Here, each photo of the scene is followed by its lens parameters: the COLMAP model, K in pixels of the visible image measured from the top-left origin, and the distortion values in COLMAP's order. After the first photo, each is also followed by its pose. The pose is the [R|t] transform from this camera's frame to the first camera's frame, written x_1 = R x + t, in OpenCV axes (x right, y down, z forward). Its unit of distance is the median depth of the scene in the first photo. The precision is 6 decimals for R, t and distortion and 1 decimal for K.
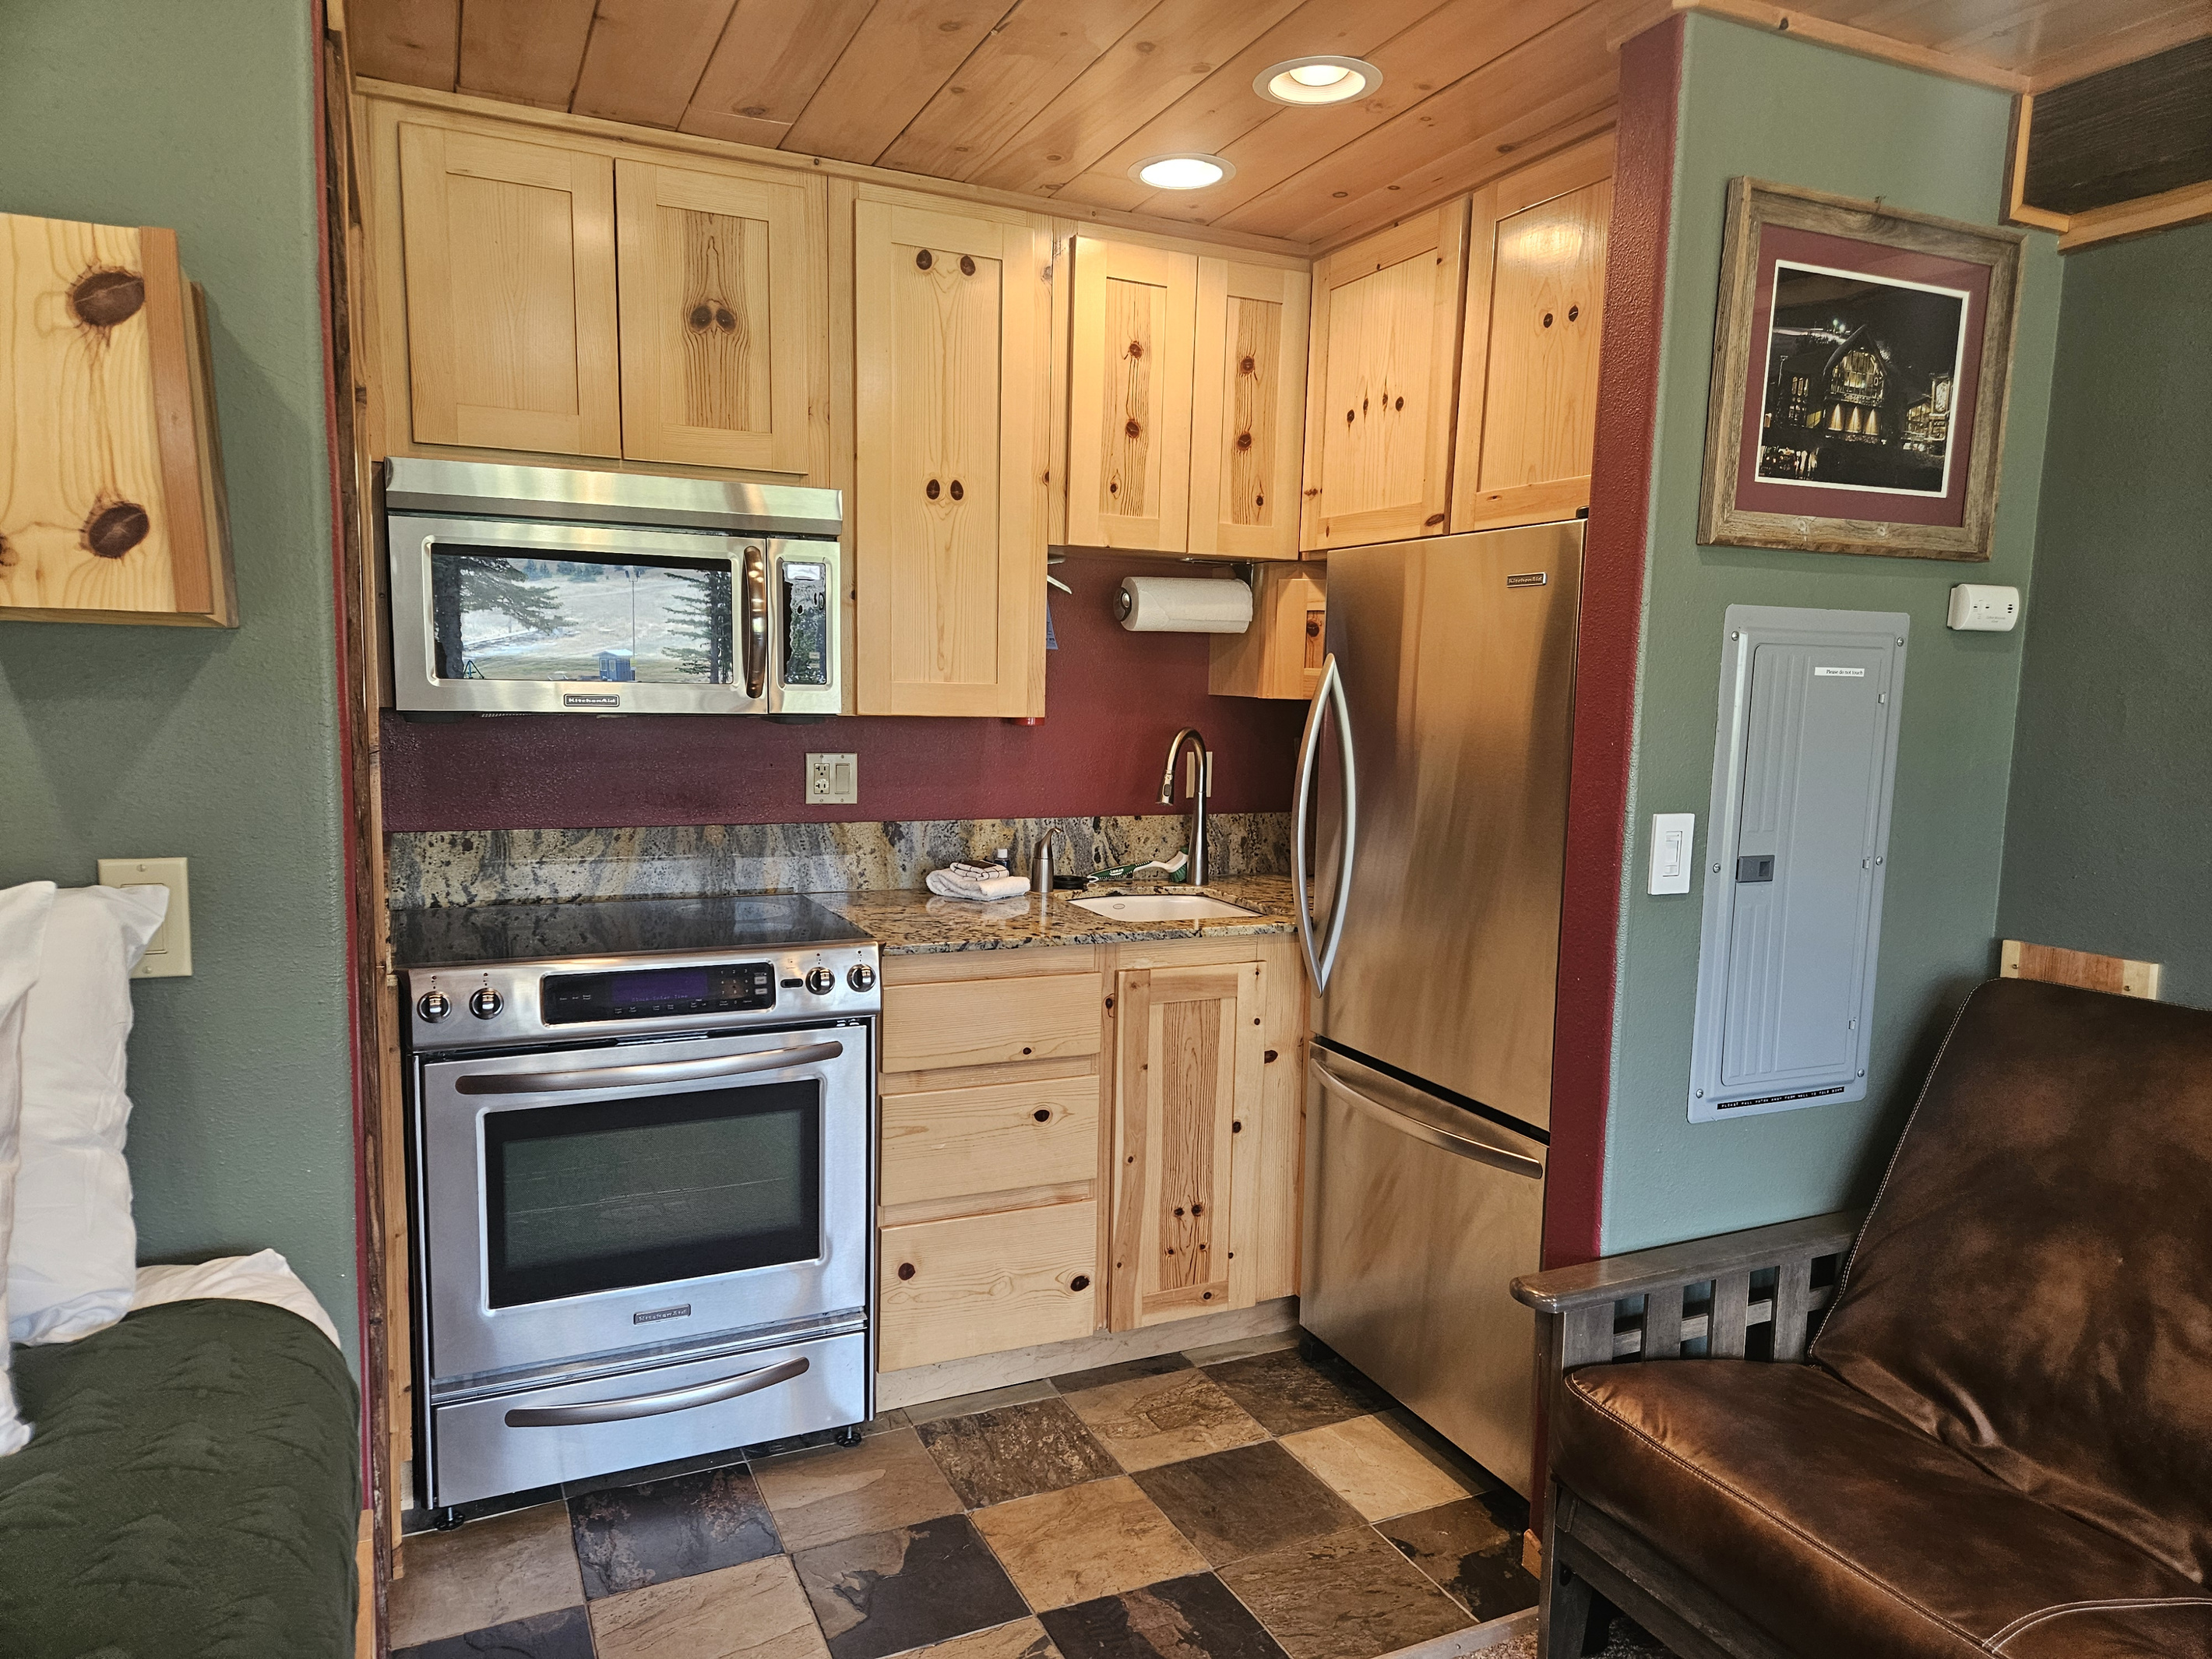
lens RADIAL K [[1483.7, 0, 1090.5], [0, 1483.7, 844.8], [0, 0, 1]] dist [0.071625, -0.062296]
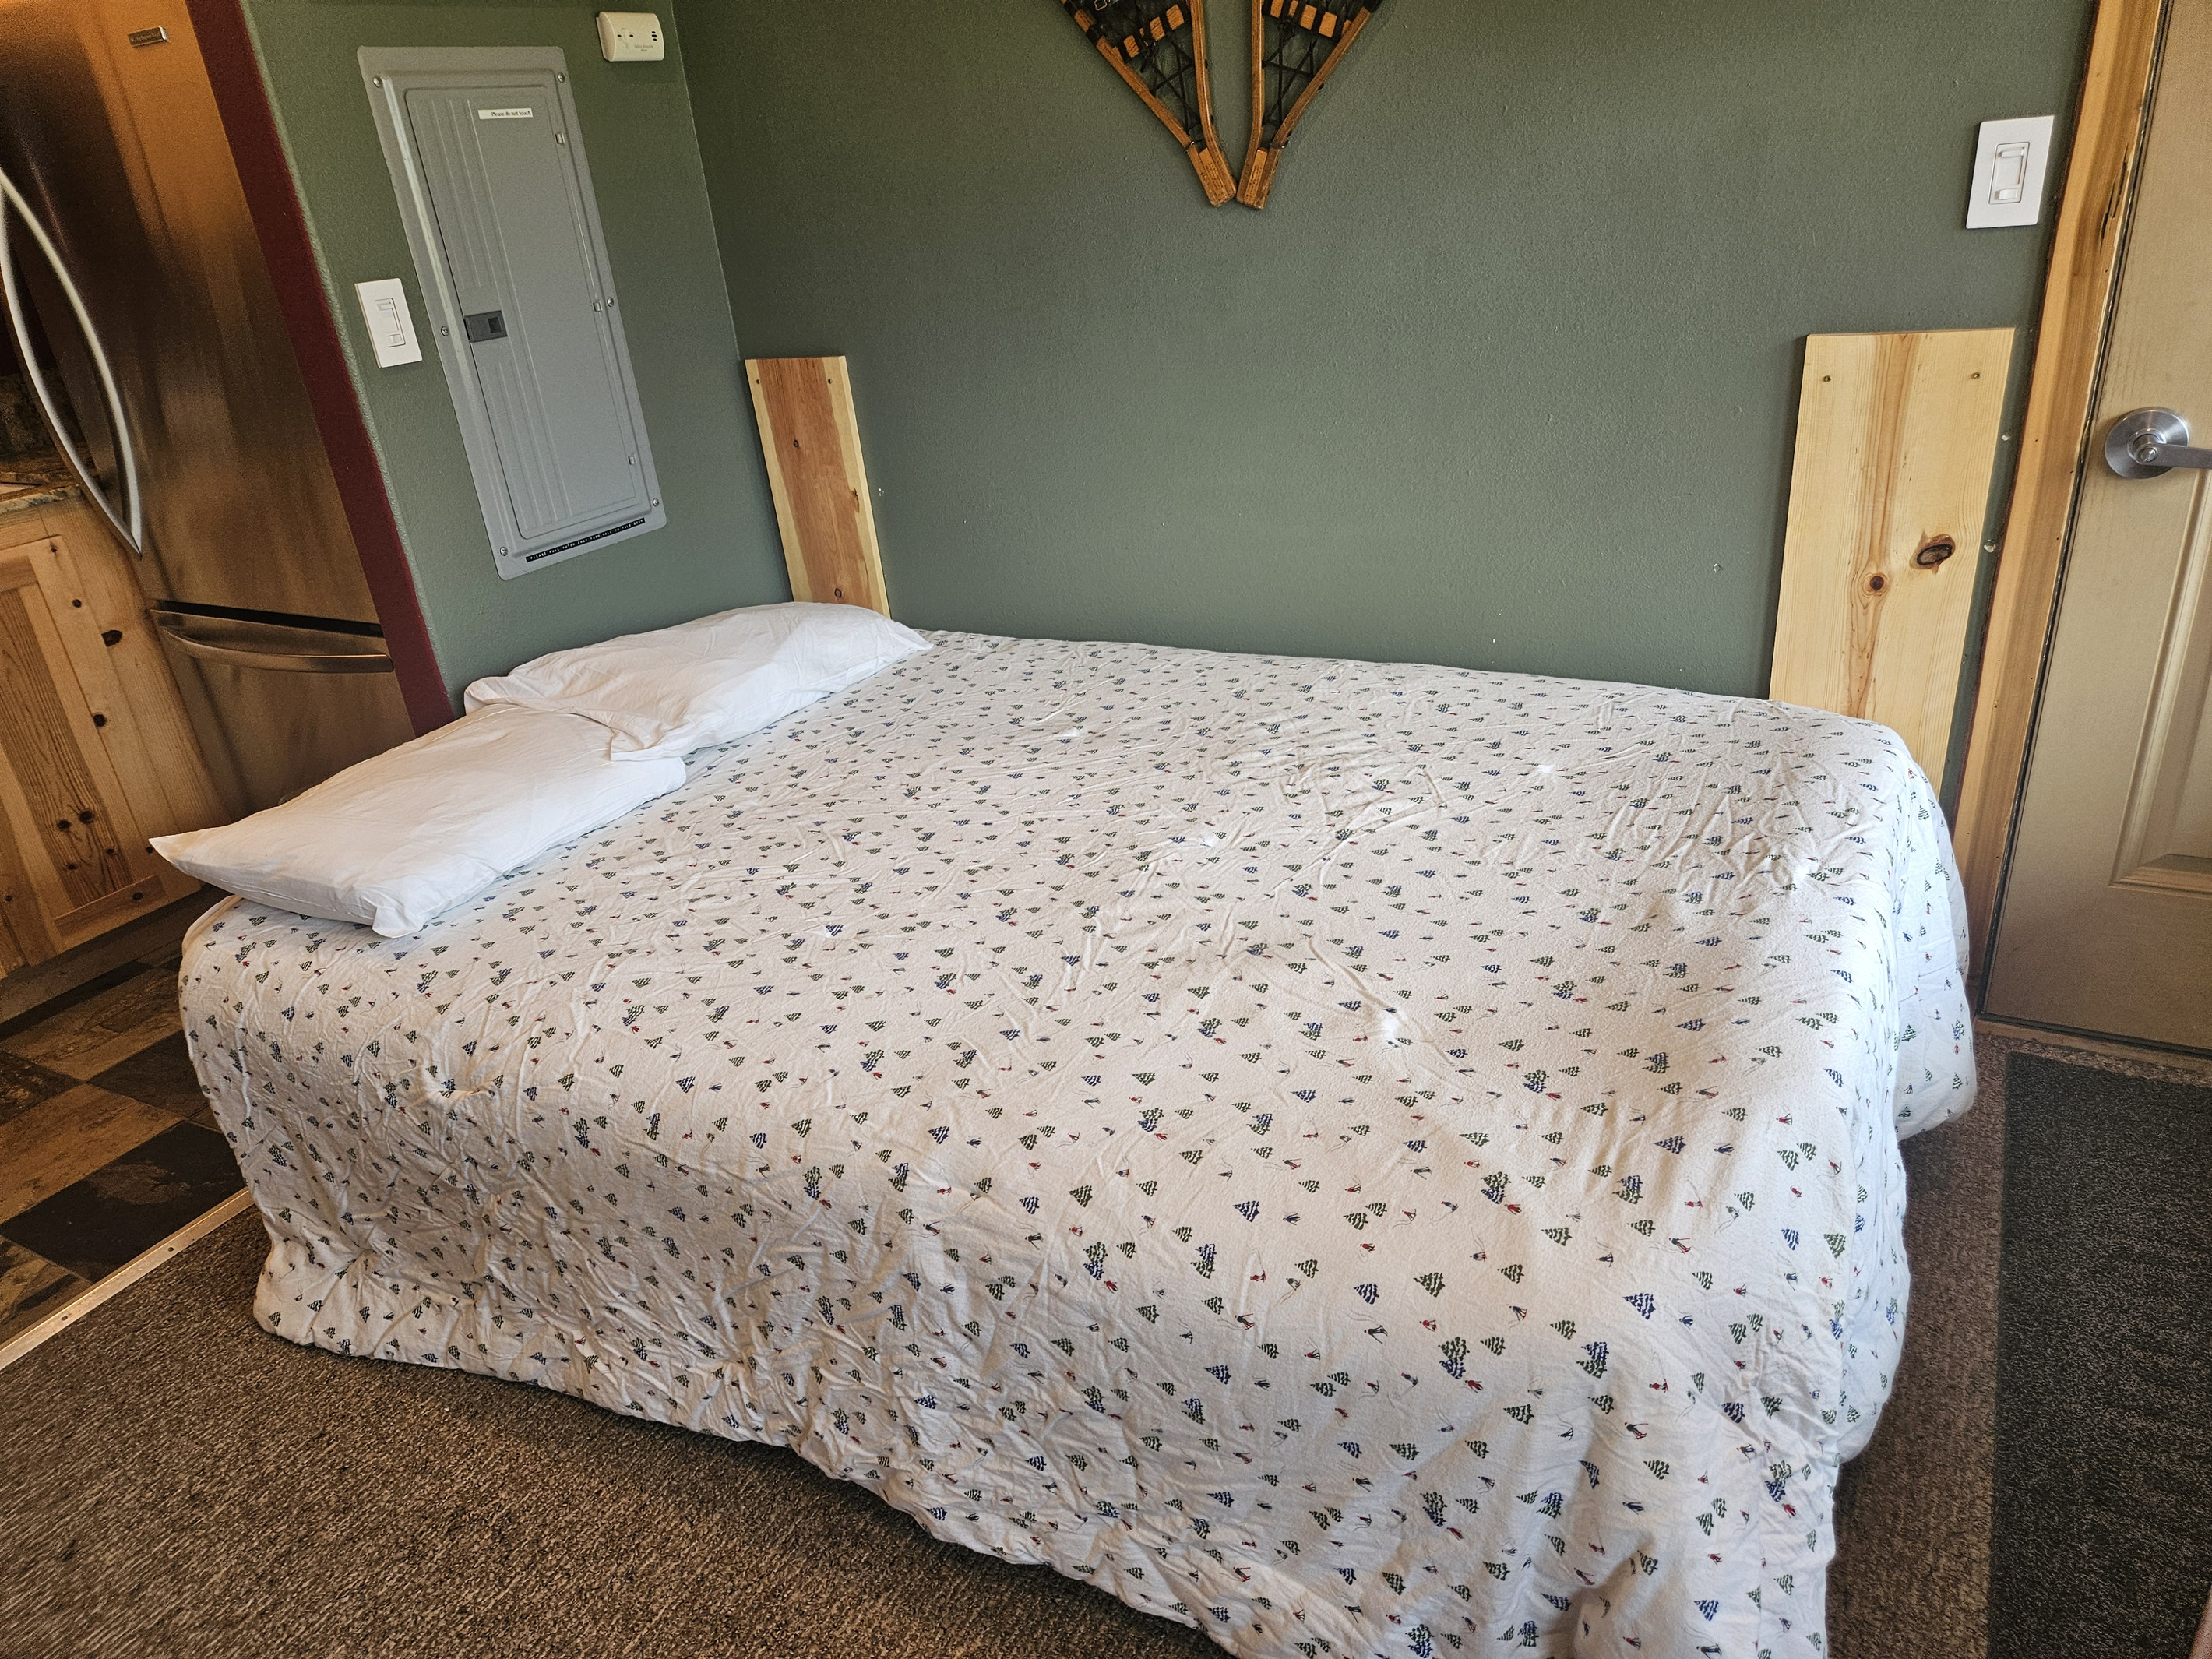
lens RADIAL K [[1501.2, 0, 1107.9], [0, 1501.2, 855.9], [0, 0, 1]] dist [0.067214, -0.068124]
pose [[0.804592, -0.339029, 0.487536, 0.145383], [0.178155, 0.920999, 0.346442, 0.065271], [-0.566474, -0.191887, 0.801428, -0.172338]]
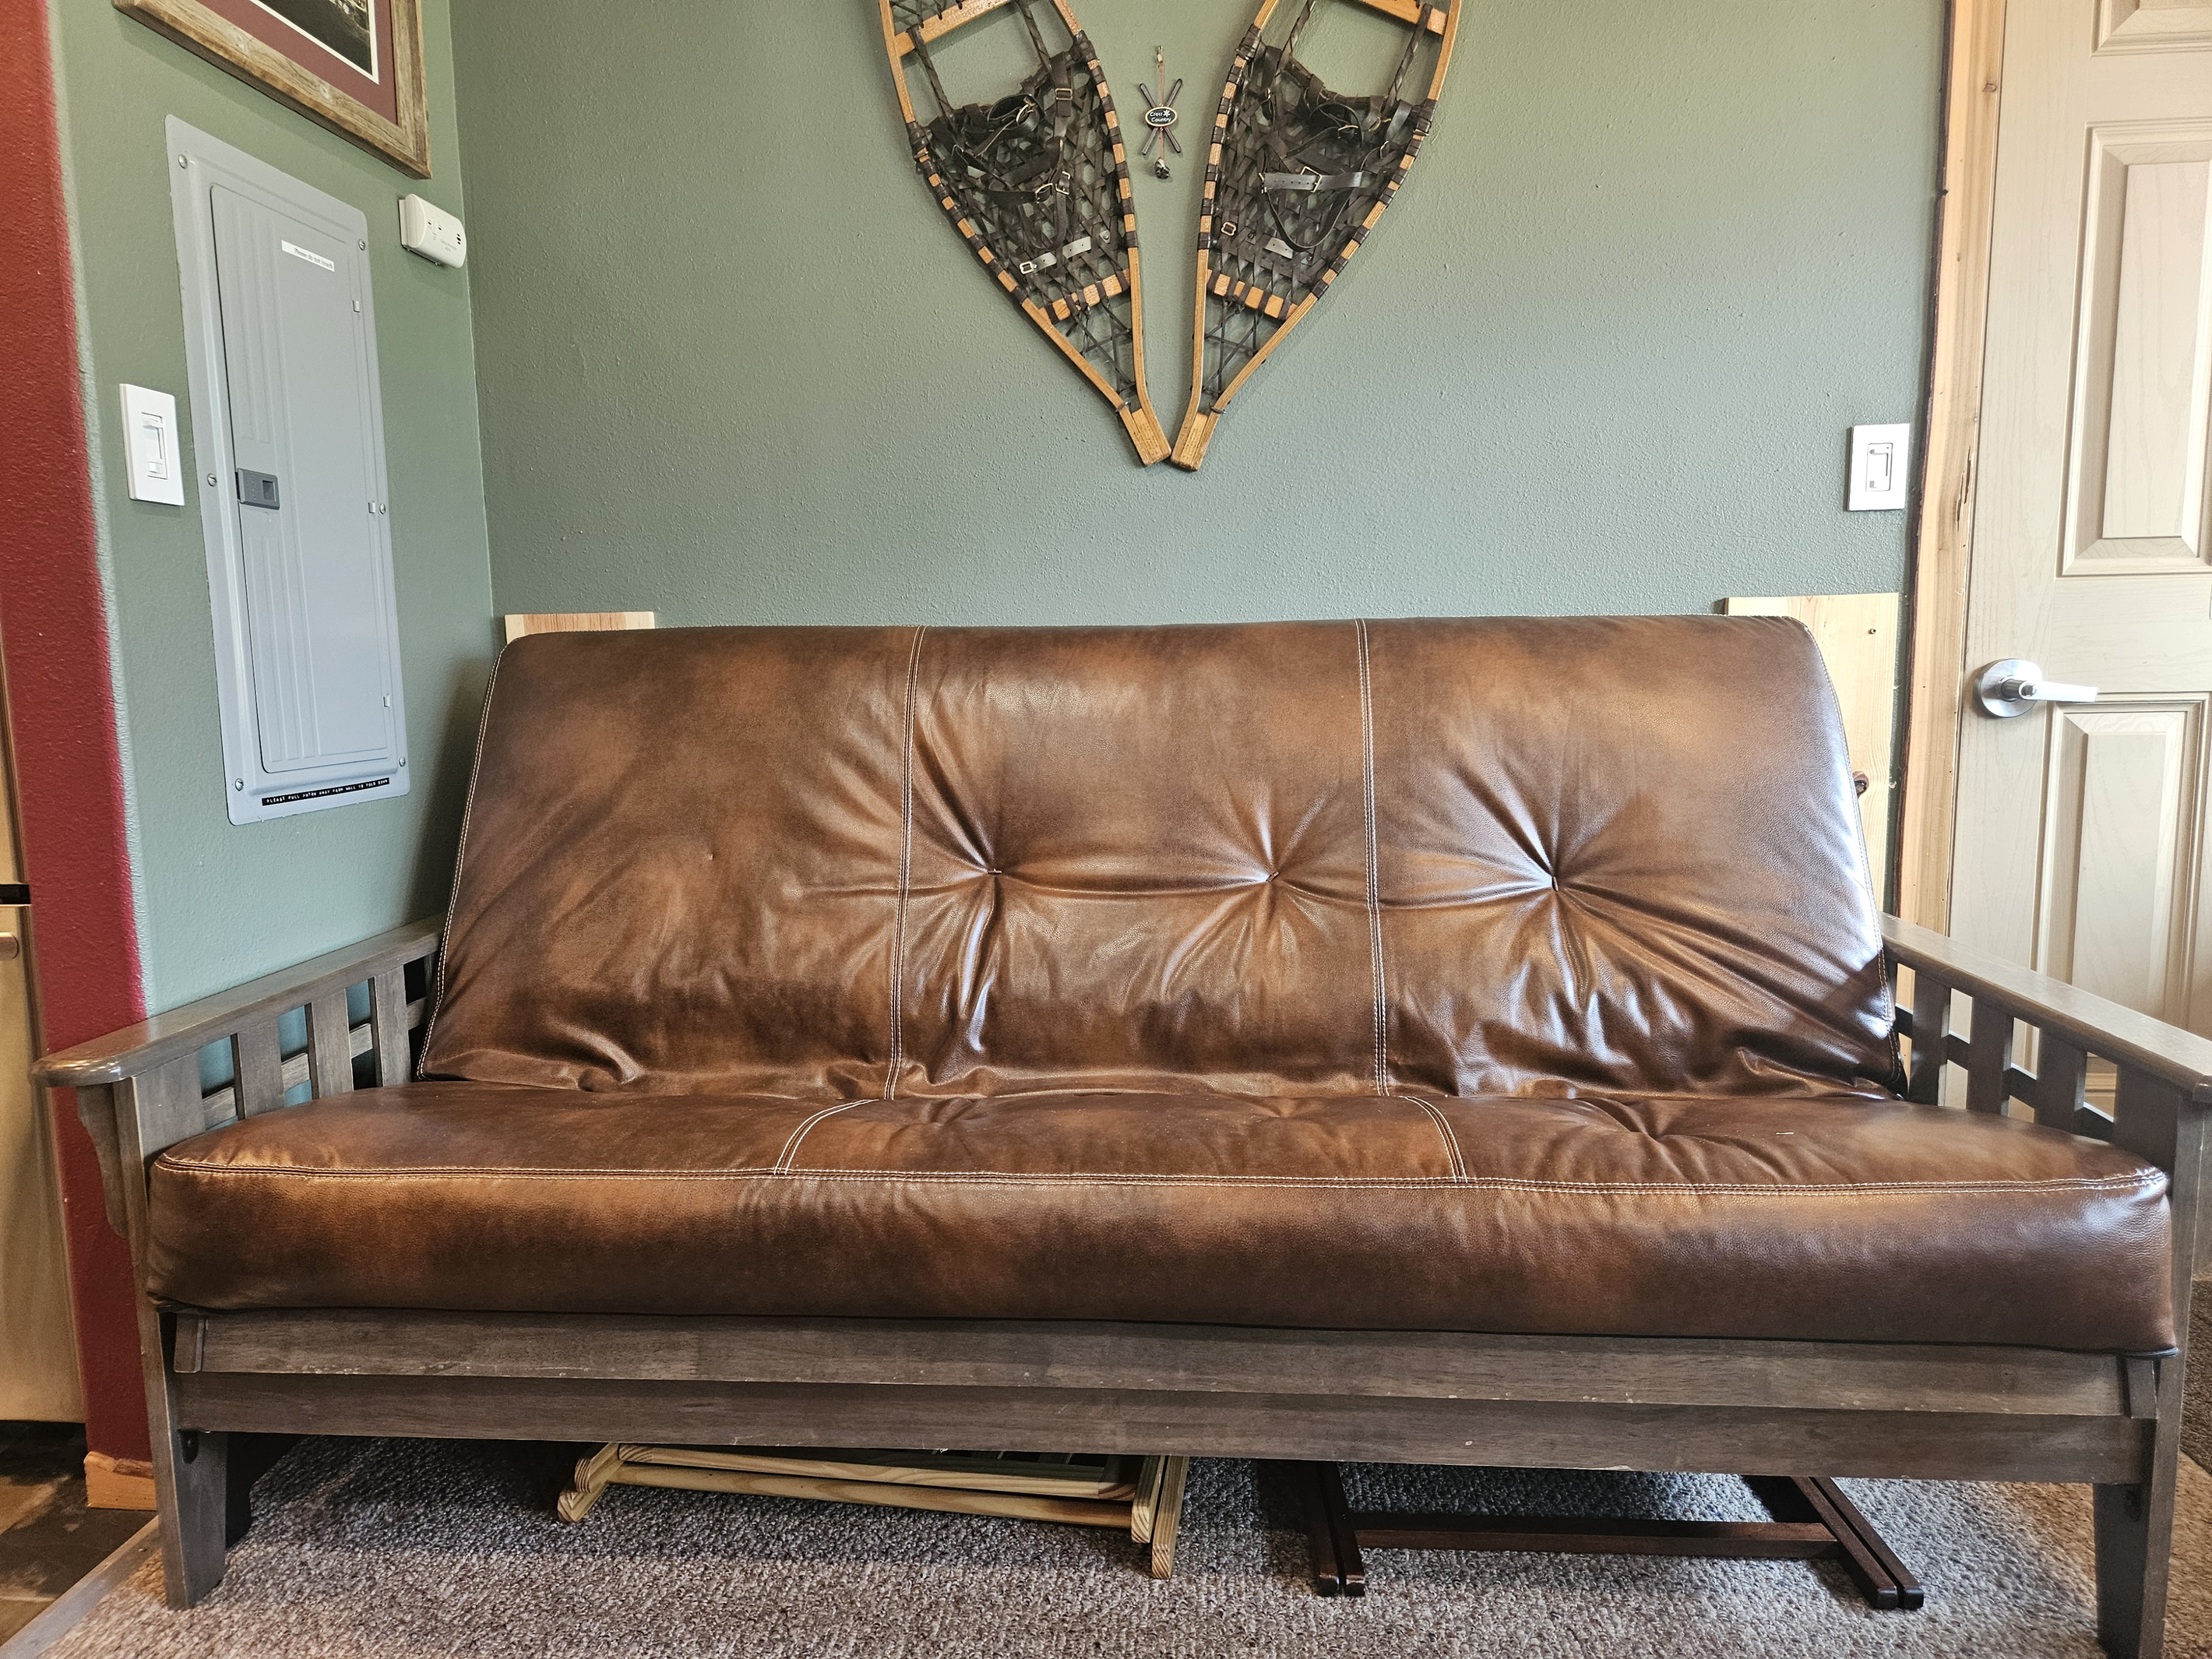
lens RADIAL K [[1483.7, 0, 1090.5], [0, 1483.7, 844.8], [0, 0, 1]] dist [0.071625, -0.062296]
pose [[0.490665, -0.139688, 0.860079, -0.045255], [0.131251, 0.987653, 0.085530, 0.185669], [-0.861406, 0.070920, 0.502941, 0.241327]]
